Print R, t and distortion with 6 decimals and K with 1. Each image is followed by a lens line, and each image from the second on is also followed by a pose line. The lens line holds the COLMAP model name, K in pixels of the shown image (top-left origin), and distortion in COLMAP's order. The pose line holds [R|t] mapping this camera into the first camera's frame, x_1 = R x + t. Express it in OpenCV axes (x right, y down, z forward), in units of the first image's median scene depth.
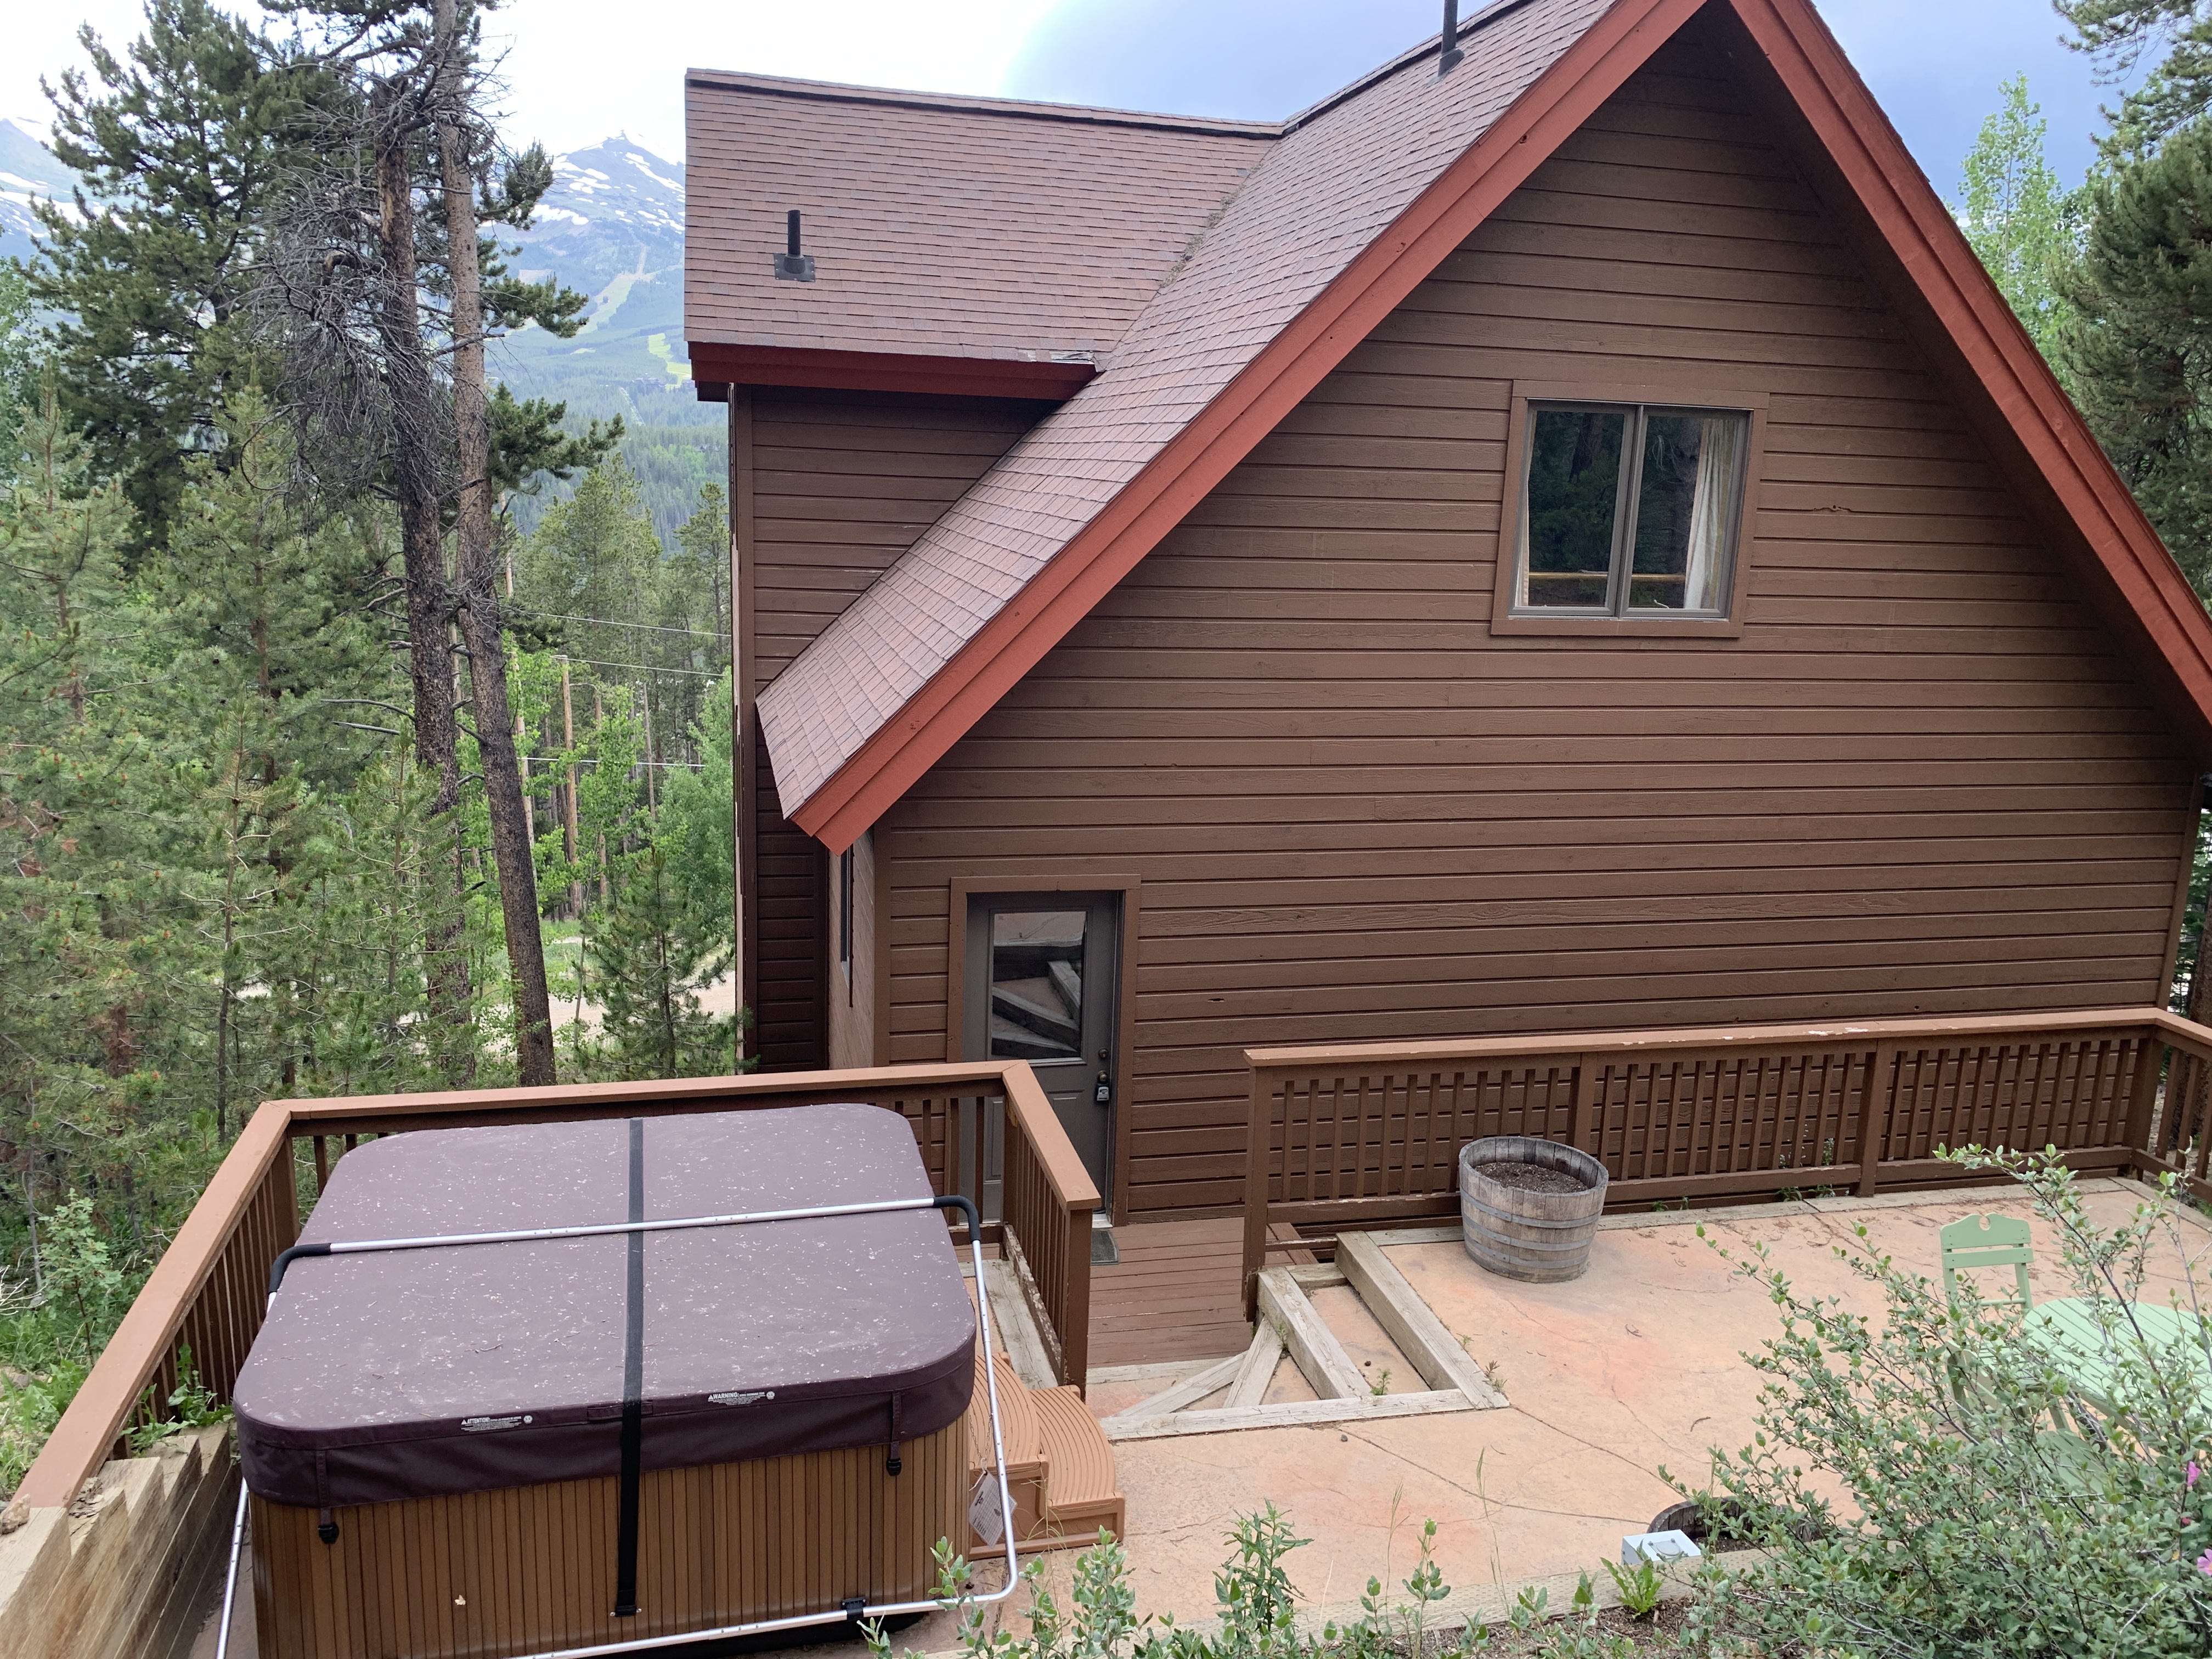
lens RADIAL K [[1667.2, 0, 1068.2], [0, 1667.2, 819.9], [0, 0, 1]] dist [0.034573, -0.034309]
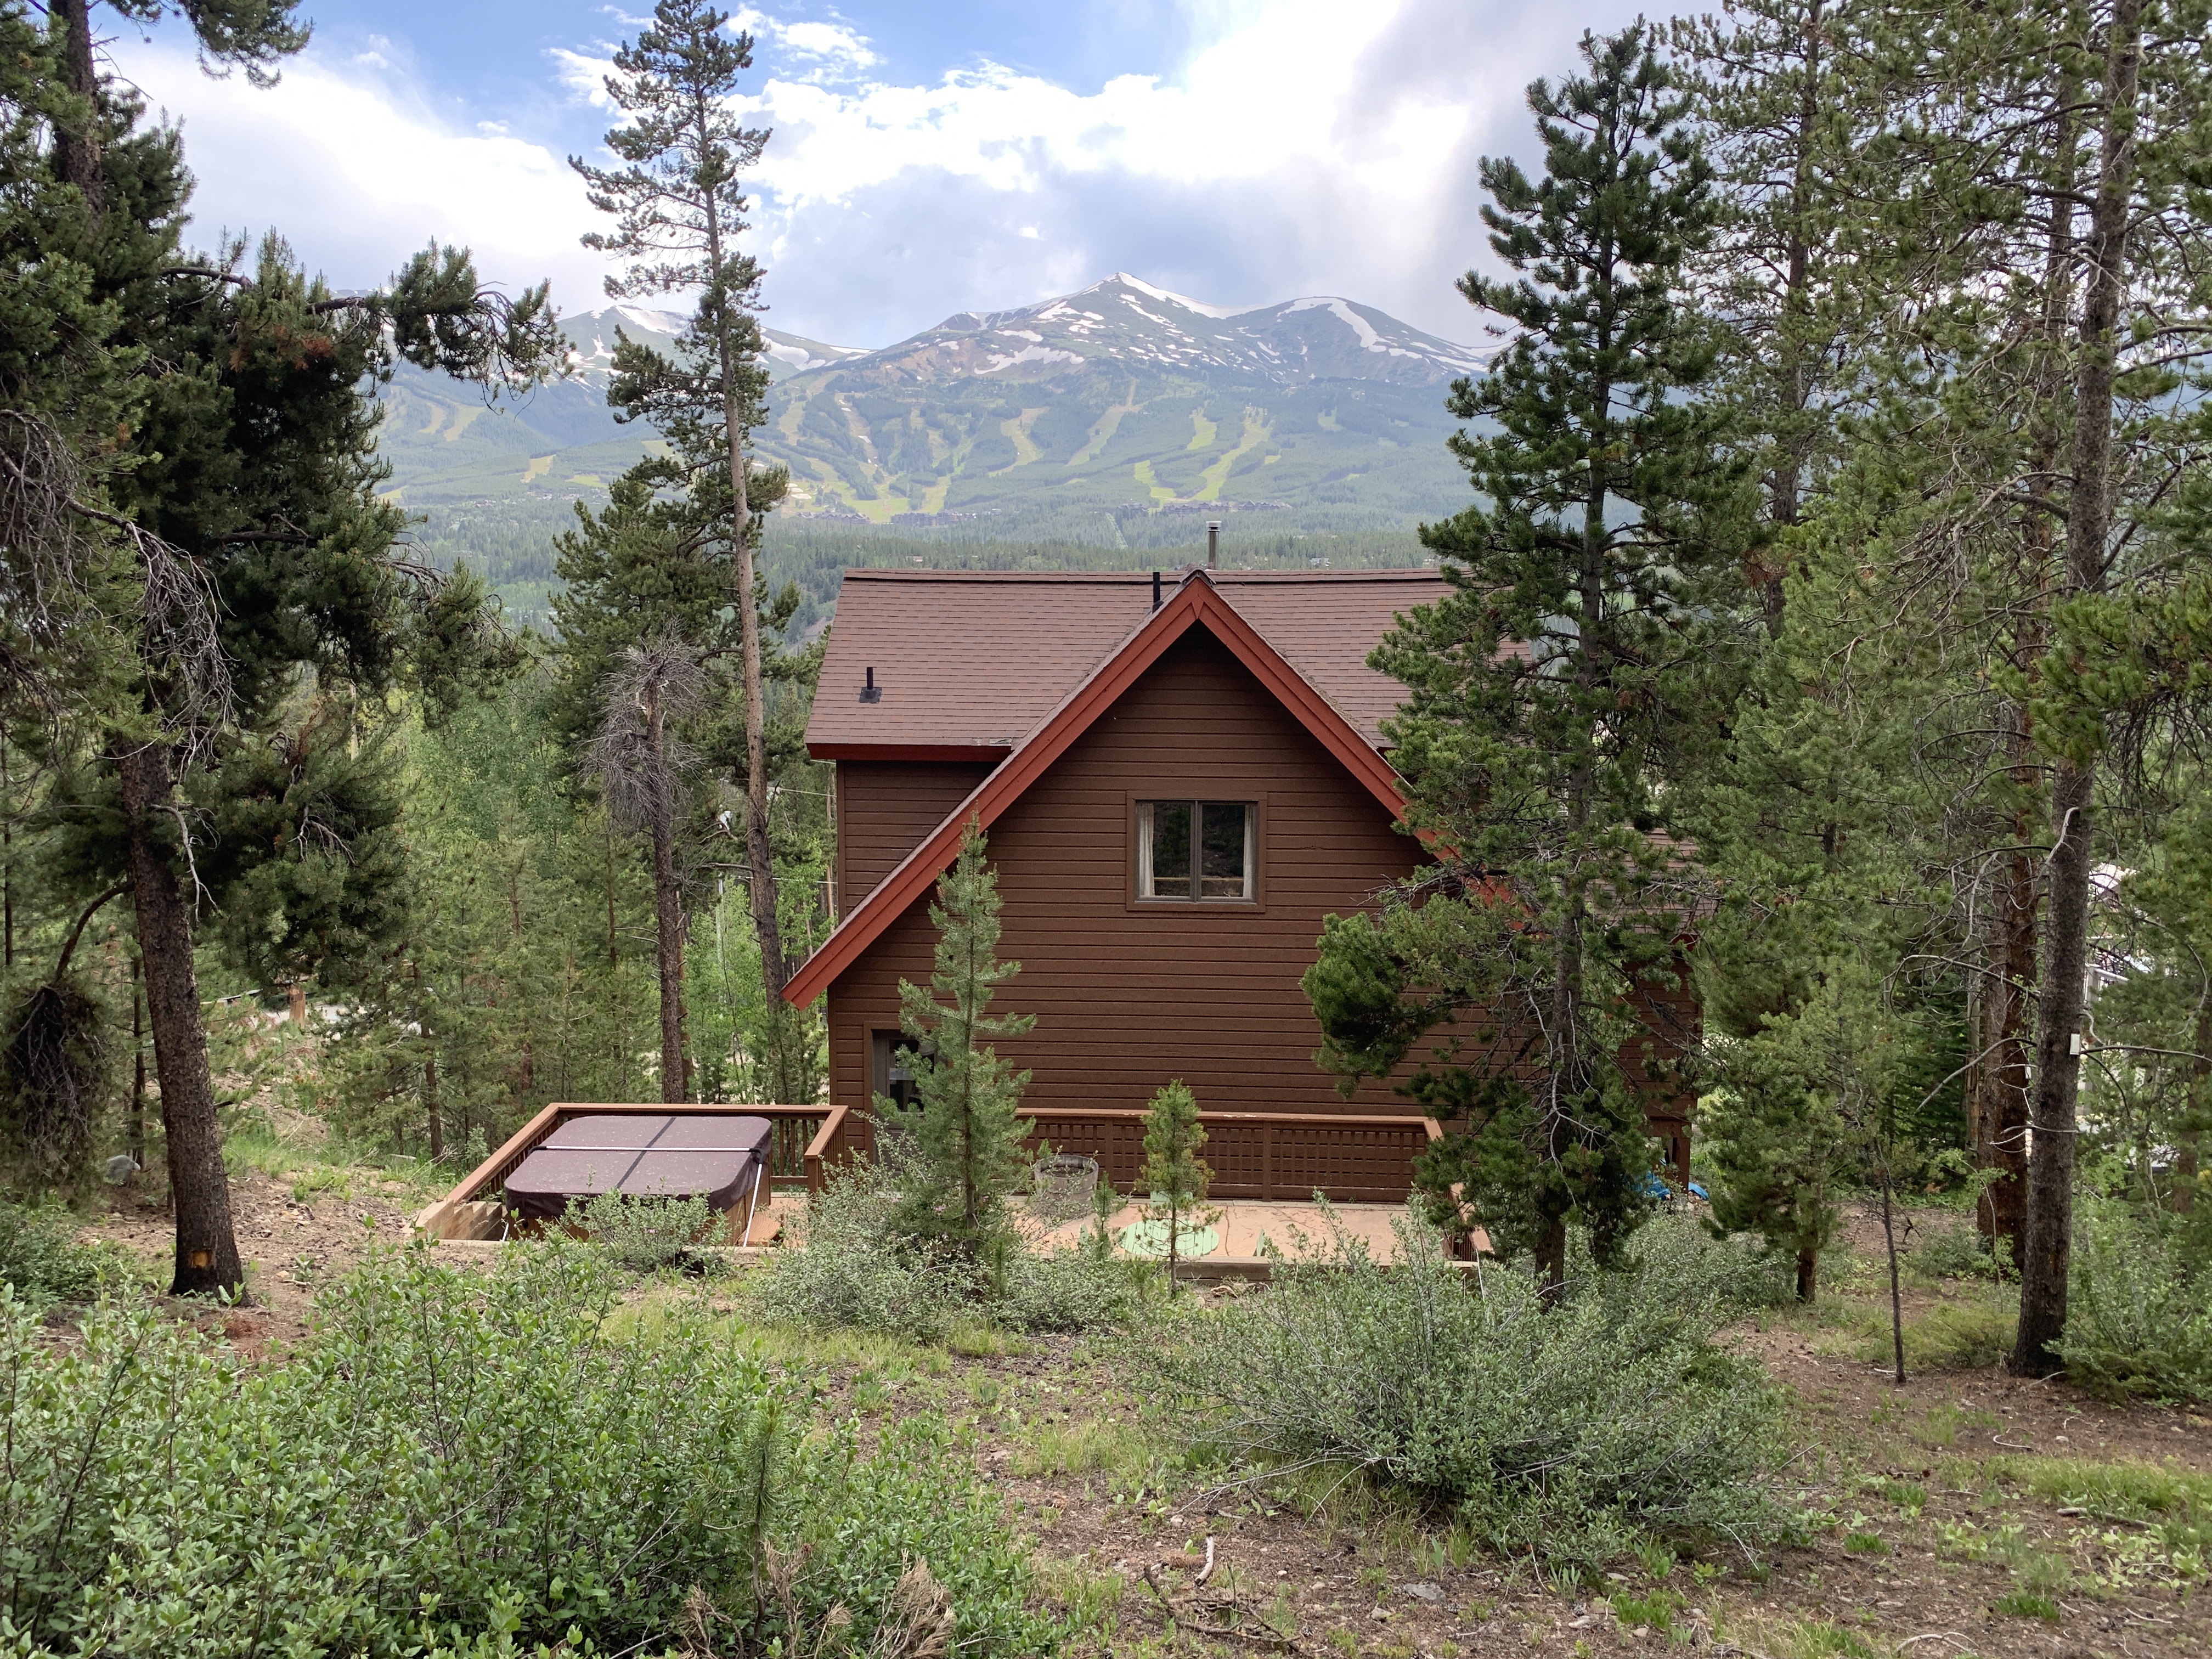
lens RADIAL K [[1667.2, 0, 1083.4], [0, 1667.2, 807.4], [0, 0, 1]] dist [0.034573, -0.034309]
pose [[0.962656, 0.002527, -0.270716, 0.739966], [-0.021622, 0.997480, -0.067577, -0.096915], [0.269863, 0.070907, 0.960284, -0.947940]]
